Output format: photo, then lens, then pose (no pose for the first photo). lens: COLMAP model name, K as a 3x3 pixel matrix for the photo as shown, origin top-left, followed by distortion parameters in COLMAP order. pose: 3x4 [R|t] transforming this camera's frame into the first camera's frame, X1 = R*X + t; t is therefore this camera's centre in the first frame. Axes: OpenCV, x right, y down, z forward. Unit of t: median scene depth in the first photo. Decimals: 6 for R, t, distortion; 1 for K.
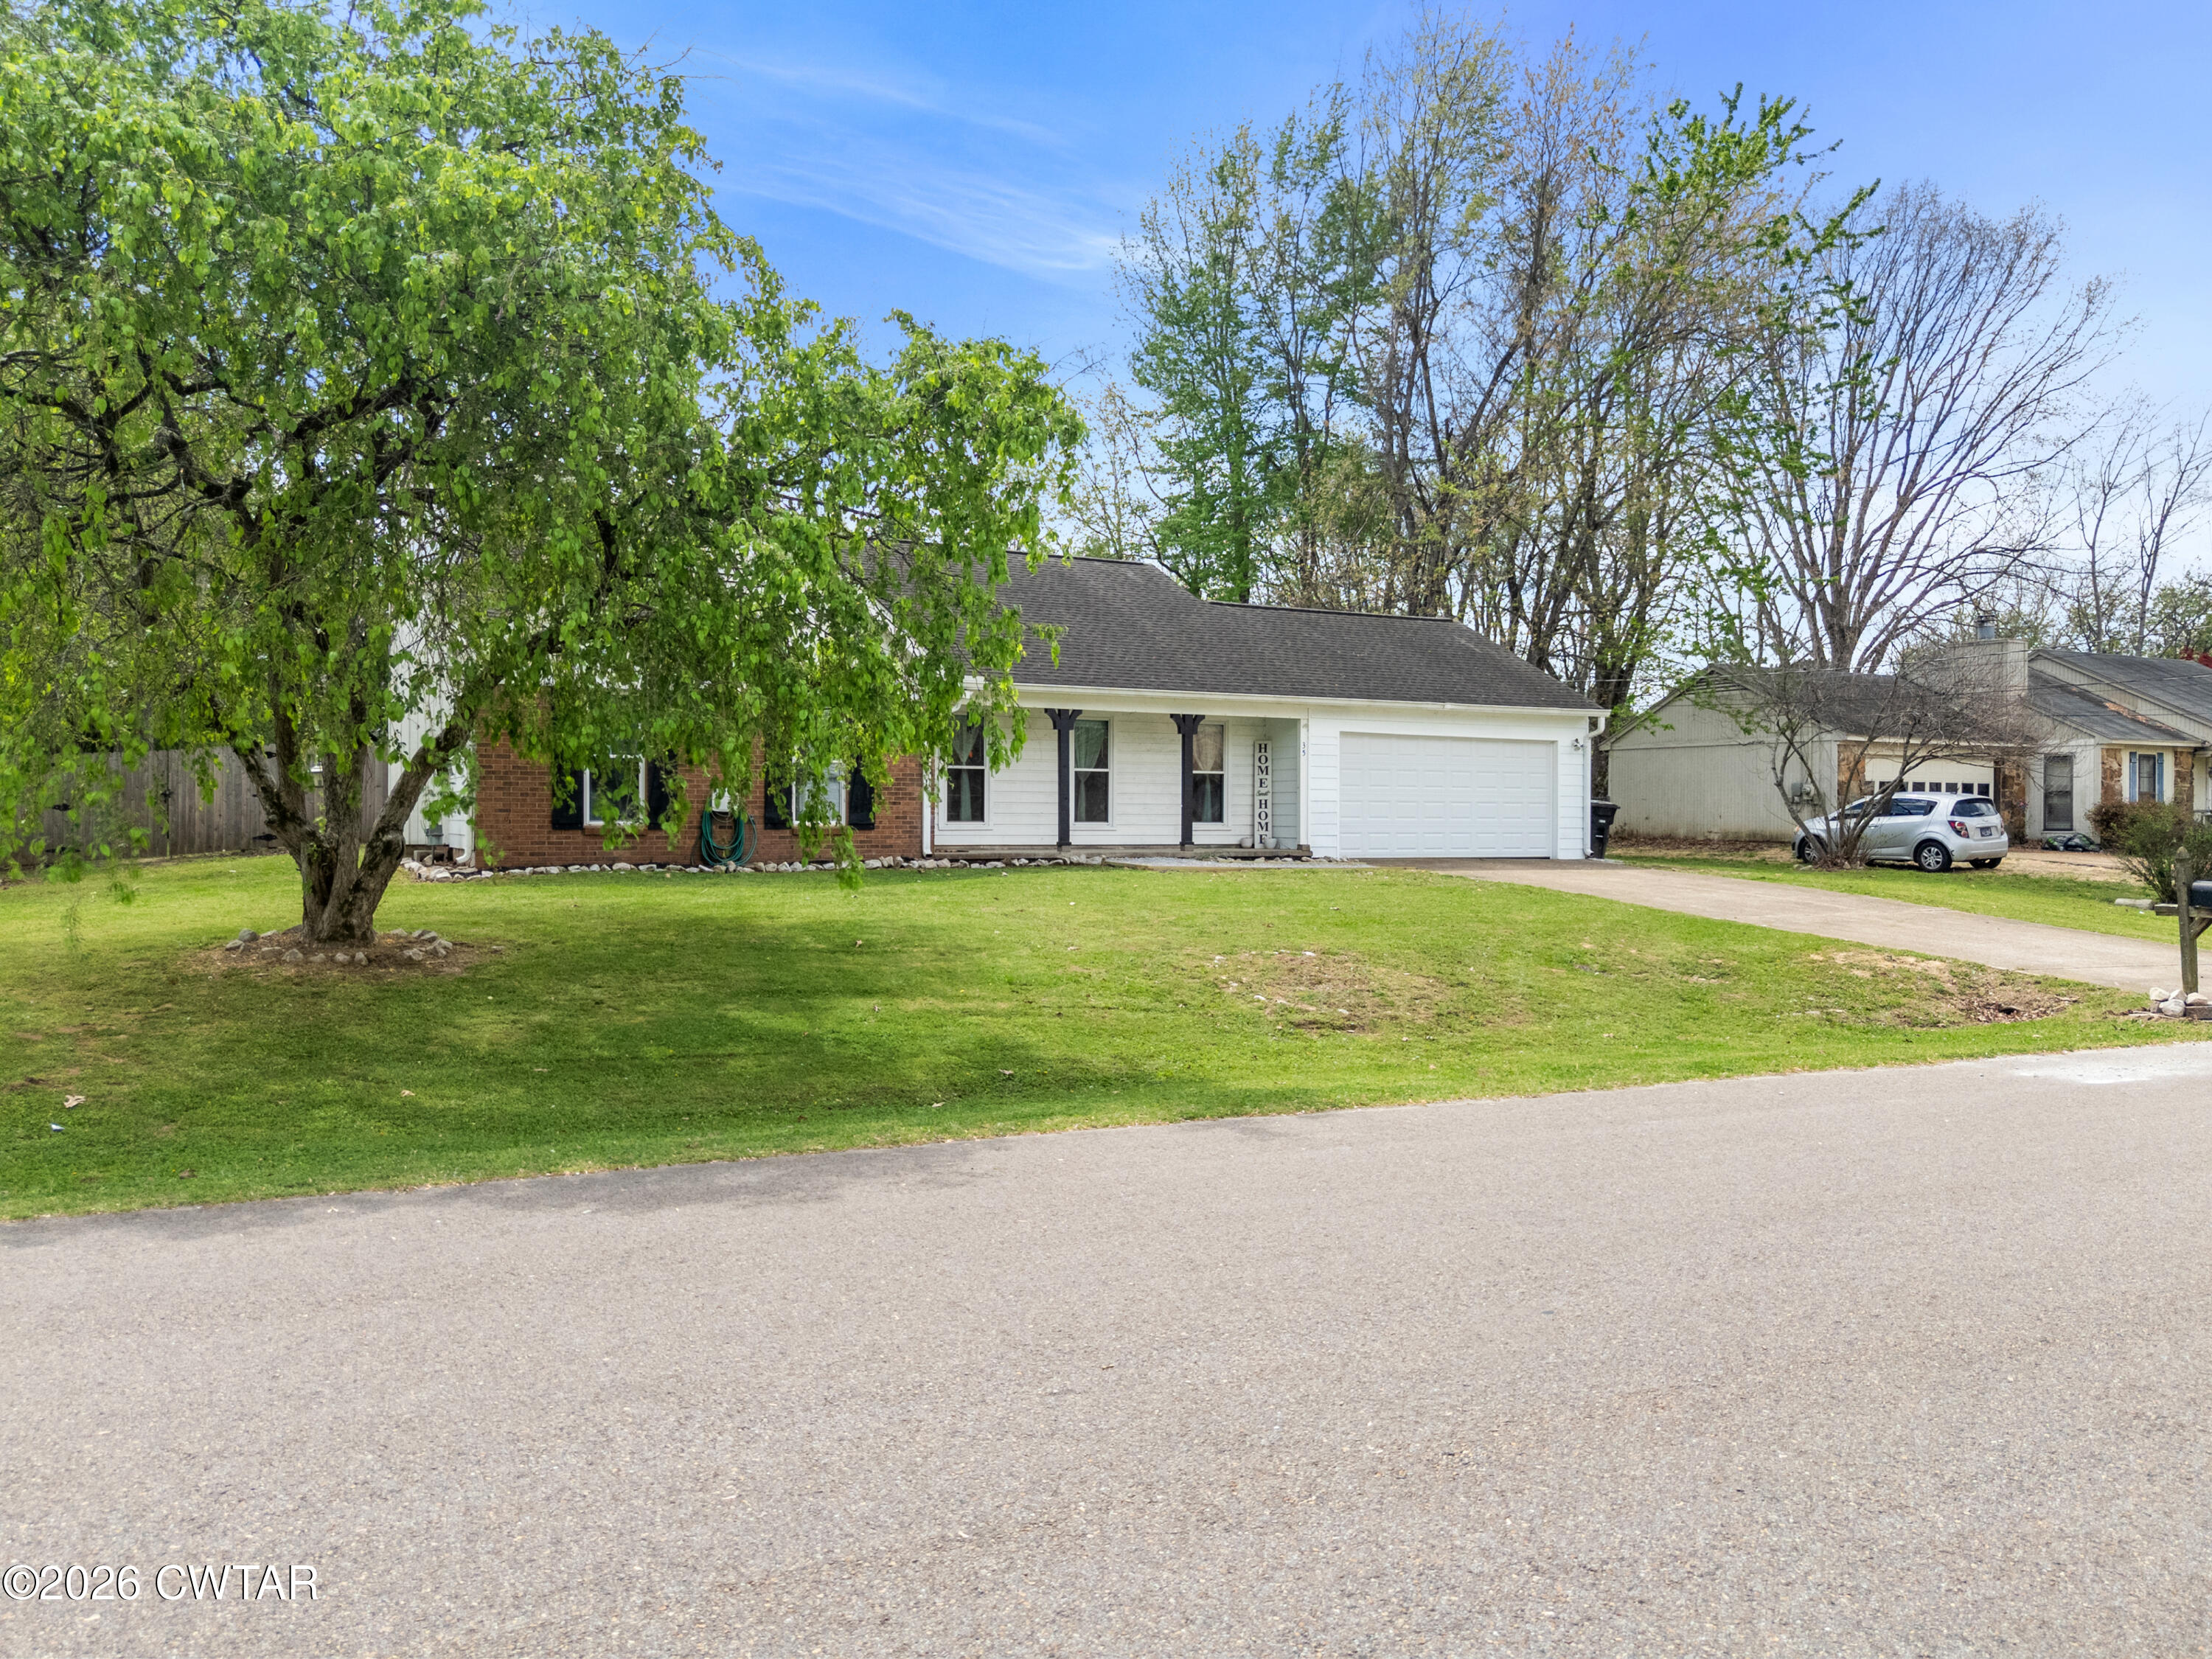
lens RADIAL K [[1630.1, 0, 1106.0], [0, 1630.1, 829.5], [0, 0, 1]] dist [0.081773, -0.118525]
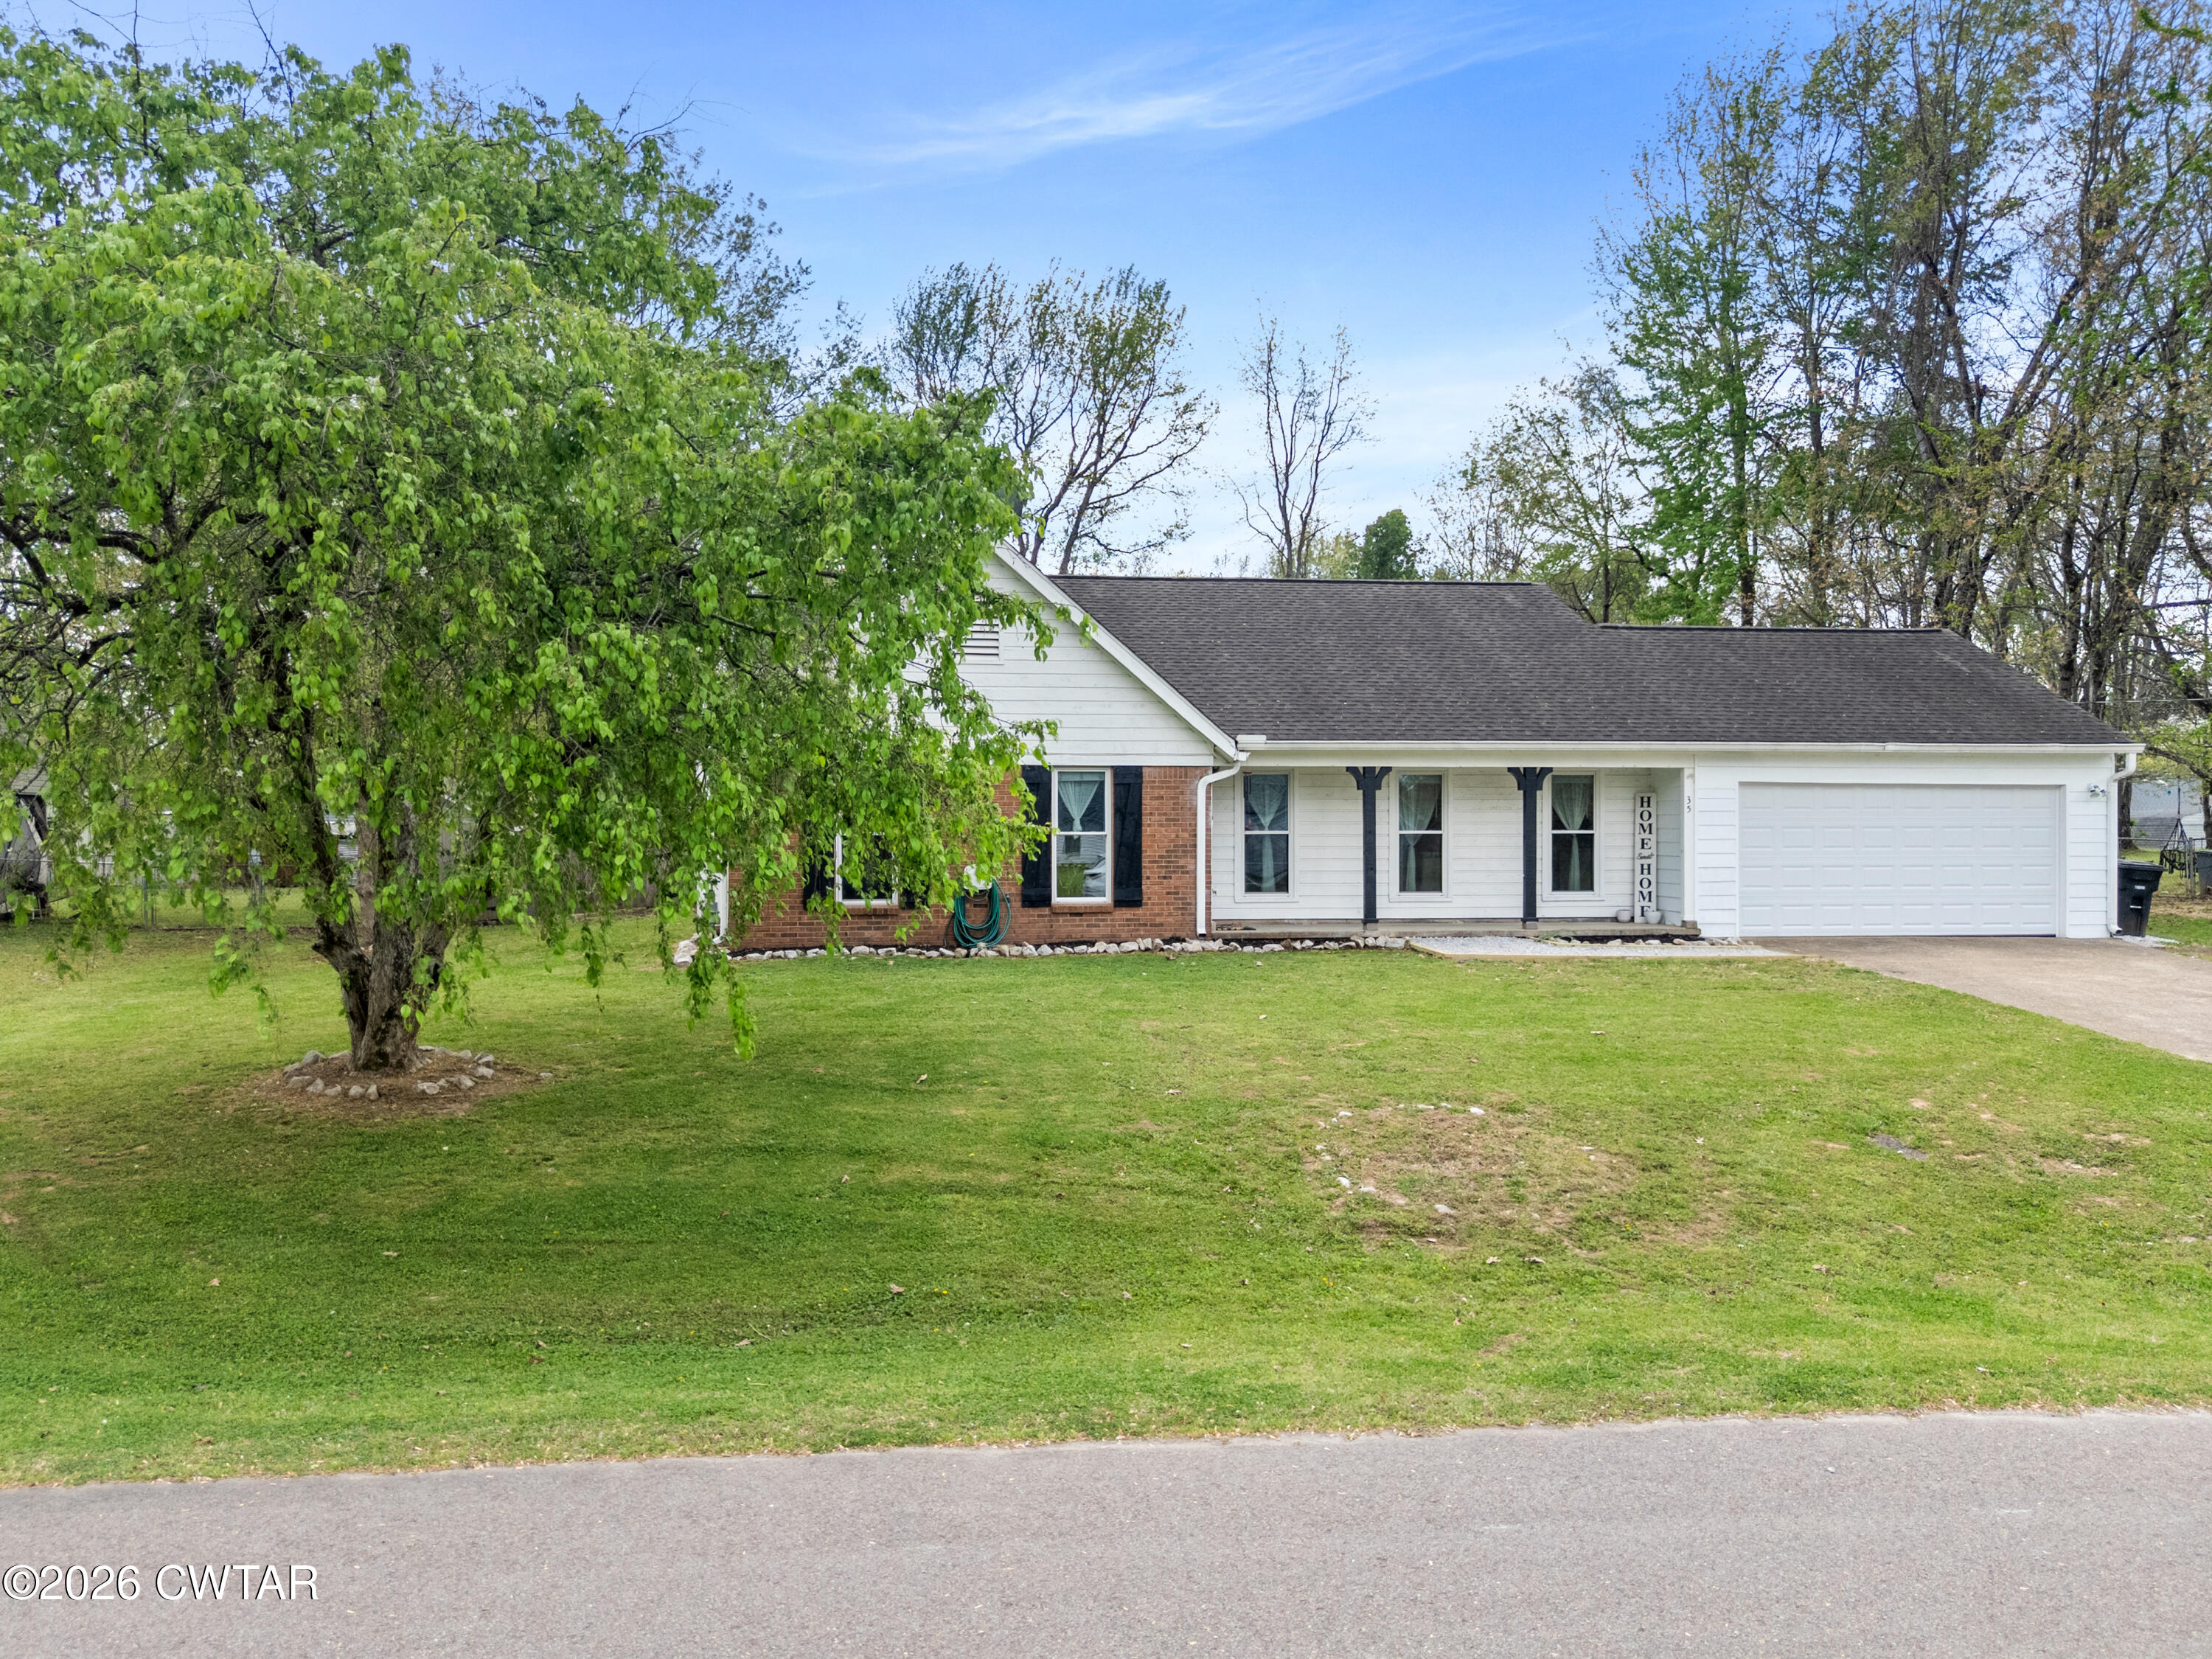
lens RADIAL K [[1657.8, 0, 1106.0], [0, 1657.8, 829.5], [0, 0, 1]] dist [0.049221, -0.037857]
pose [[0.936266, -0.006047, -0.351240, 0.129154], [0.003770, 0.999967, -0.007166, -0.029041], [0.351272, 0.005385, 0.936258, 0.100414]]
